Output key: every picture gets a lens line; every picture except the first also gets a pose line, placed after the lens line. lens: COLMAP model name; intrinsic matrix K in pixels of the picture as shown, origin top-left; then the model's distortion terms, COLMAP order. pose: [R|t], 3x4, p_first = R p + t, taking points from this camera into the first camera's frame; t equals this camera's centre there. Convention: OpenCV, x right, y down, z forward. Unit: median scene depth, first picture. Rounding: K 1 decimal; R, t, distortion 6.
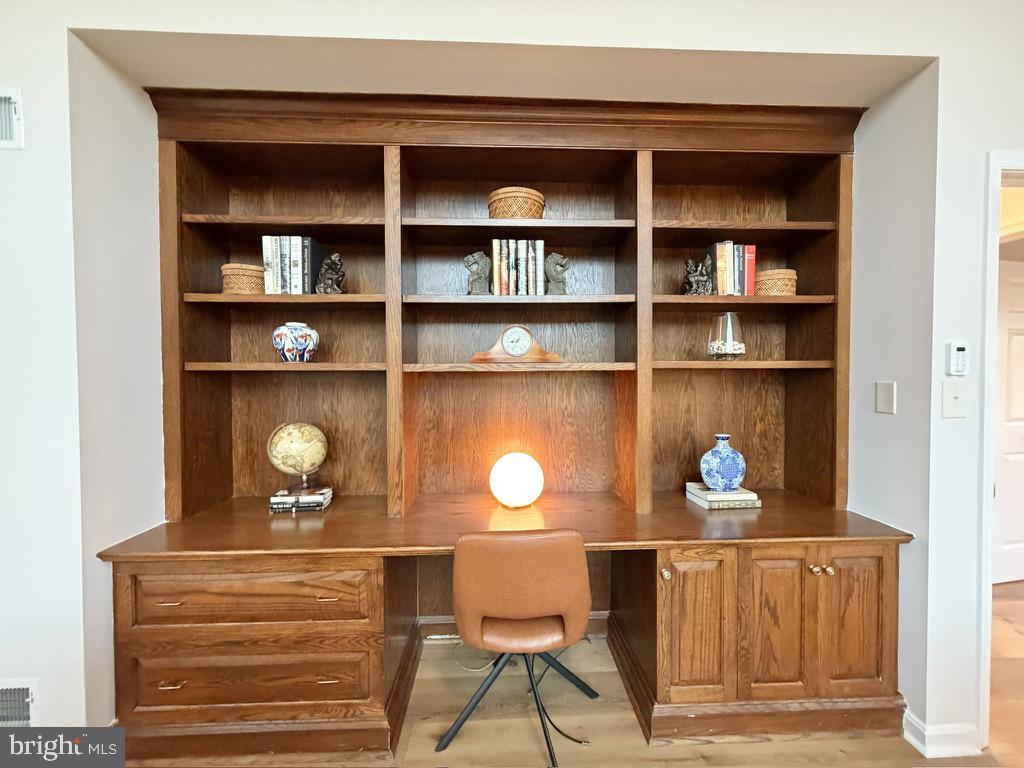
lens RADIAL K [[412.9, 0, 511.6], [0, 412.9, 382.4], [0, 0, 1]] dist [0.003722, -0.000134]
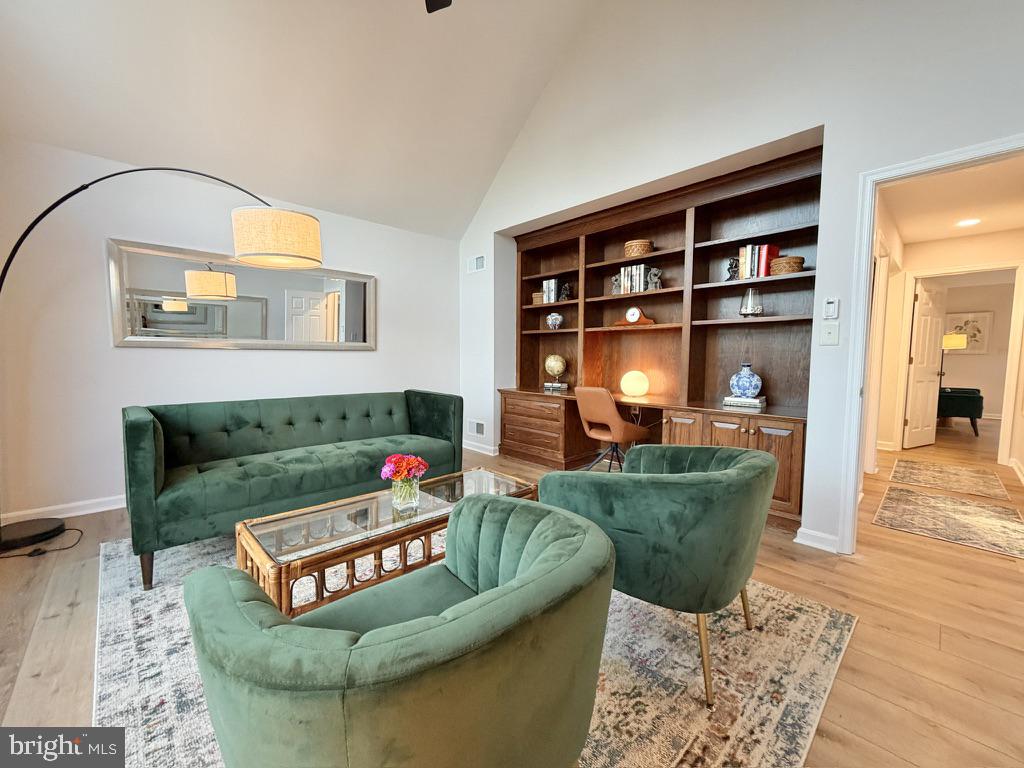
lens RADIAL K [[412.9, 0, 511.6], [0, 412.9, 382.4], [0, 0, 1]] dist [0.003722, -0.000134]
pose [[0.649010, 0.056583, -0.758673, 1.240425], [-0.020995, 0.998183, 0.056485, 0.136353], [0.760490, -0.020731, 0.649019, -0.828703]]
